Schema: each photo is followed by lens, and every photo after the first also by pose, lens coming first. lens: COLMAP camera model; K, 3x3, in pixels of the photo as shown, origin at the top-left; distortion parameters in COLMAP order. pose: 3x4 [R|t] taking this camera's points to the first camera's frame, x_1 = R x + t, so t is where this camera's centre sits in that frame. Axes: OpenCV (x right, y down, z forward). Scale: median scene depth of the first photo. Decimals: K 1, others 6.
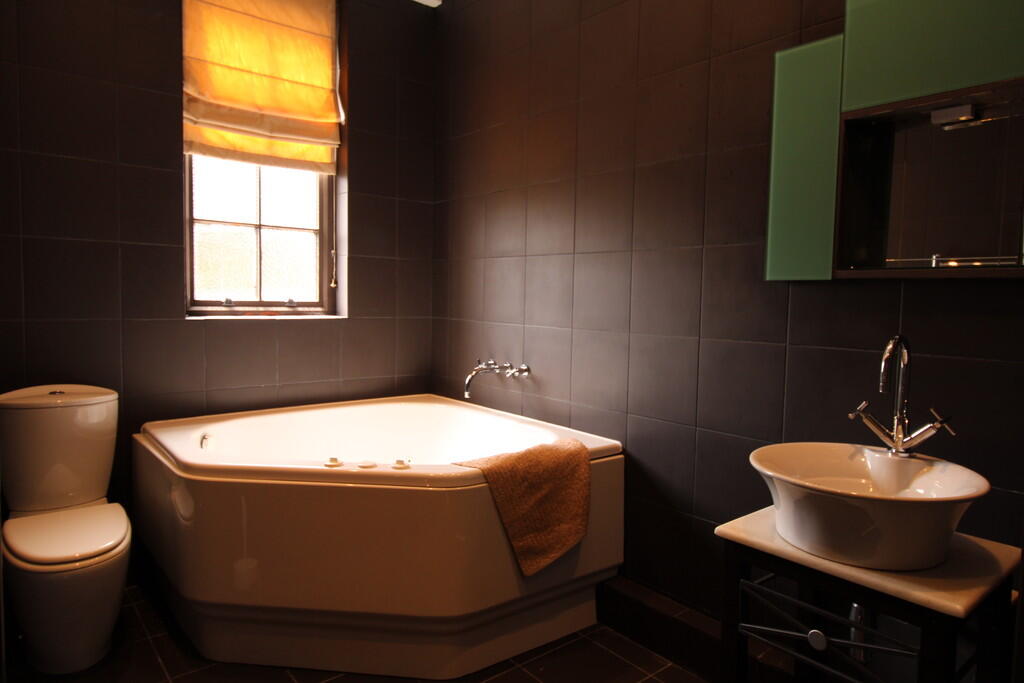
lens RADIAL K [[652.4, 0, 512.0], [0, 652.4, 341.5], [0, 0, 1]] dist [0.014617, -0.013957]
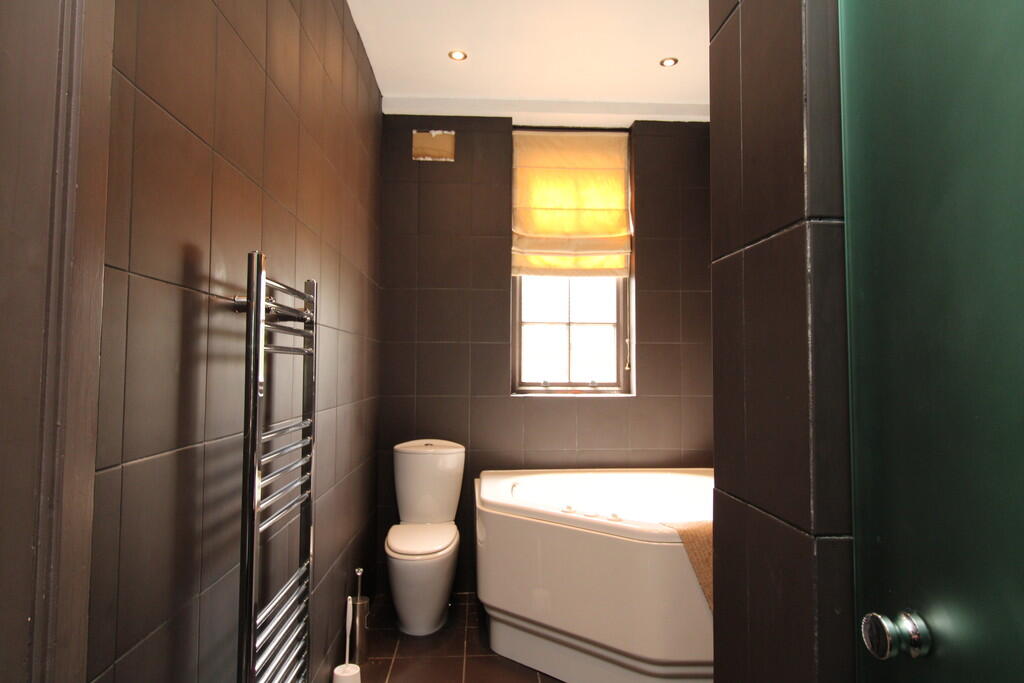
lens RADIAL K [[653.2, 0, 512.0], [0, 653.2, 341.5], [0, 0, 1]] dist [-0.004876, -0.001277]
pose [[0.795947, -0.044609, -0.603720, 0.299216], [-0.029744, 0.993195, -0.112602, 0.005353], [0.604635, 0.107582, 0.789204, -0.071354]]
